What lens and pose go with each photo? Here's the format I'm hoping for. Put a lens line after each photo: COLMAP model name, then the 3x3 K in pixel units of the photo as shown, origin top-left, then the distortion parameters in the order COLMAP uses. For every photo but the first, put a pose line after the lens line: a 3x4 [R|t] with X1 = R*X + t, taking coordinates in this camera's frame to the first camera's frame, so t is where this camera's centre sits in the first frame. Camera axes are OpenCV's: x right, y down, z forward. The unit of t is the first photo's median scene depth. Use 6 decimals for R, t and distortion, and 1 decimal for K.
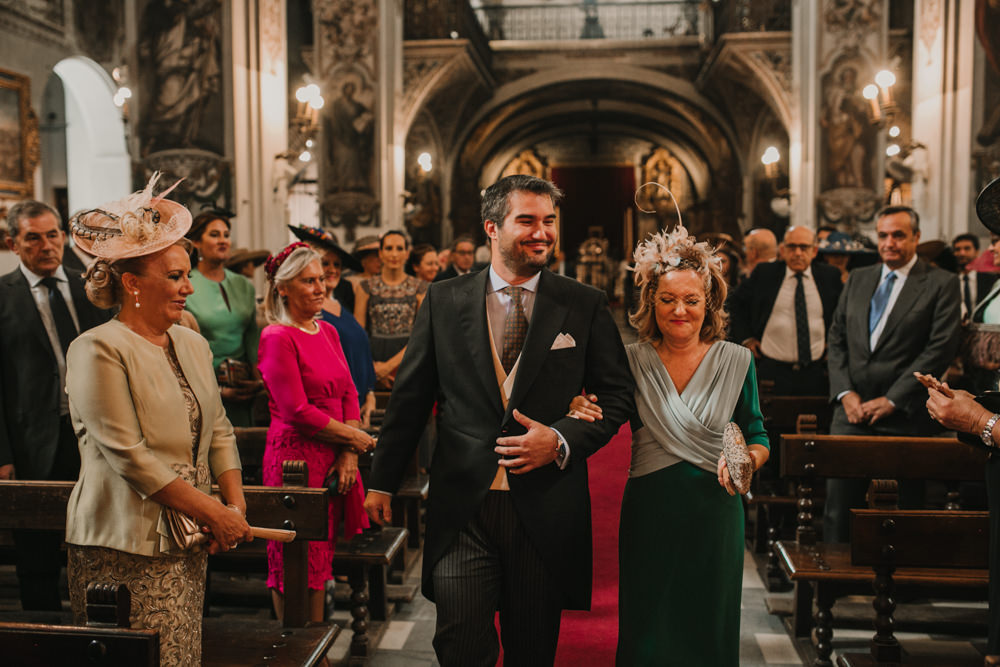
lens RADIAL K [[974.4, 0, 500.0], [0, 974.4, 333.5], [0, 0, 1]] dist [-0.040917, 0.027751]
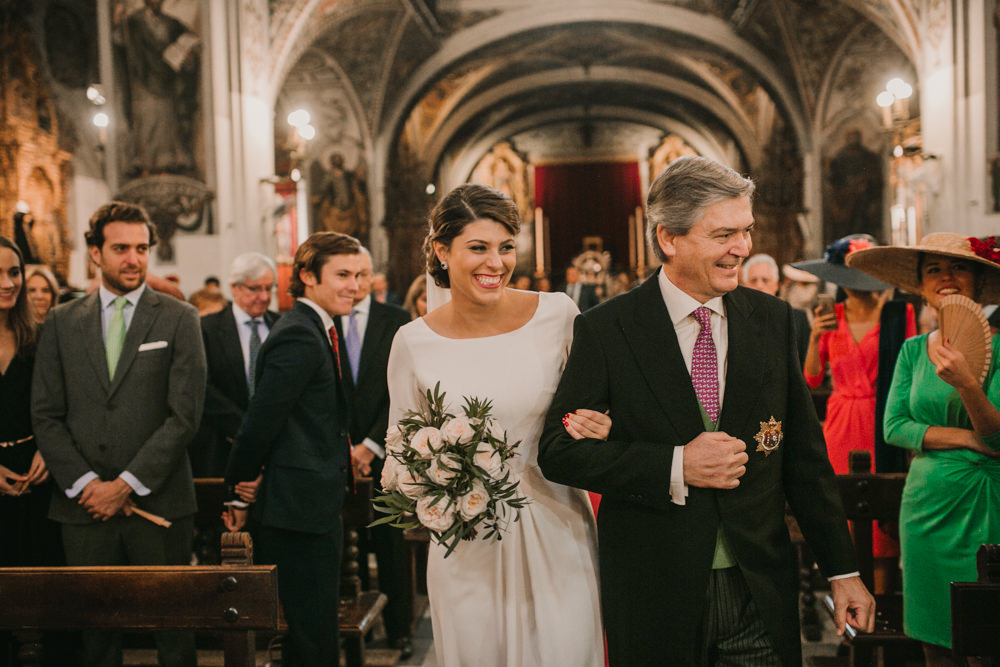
lens RADIAL K [[974.4, 0, 500.0], [0, 974.4, 333.5], [0, 0, 1]] dist [-0.040917, 0.027751]
pose [[0.999664, -0.025880, 0.001657, 0.026716], [0.025910, 0.999422, -0.022020, -0.022307], [-0.001086, 0.022055, 0.999756, 0.281395]]
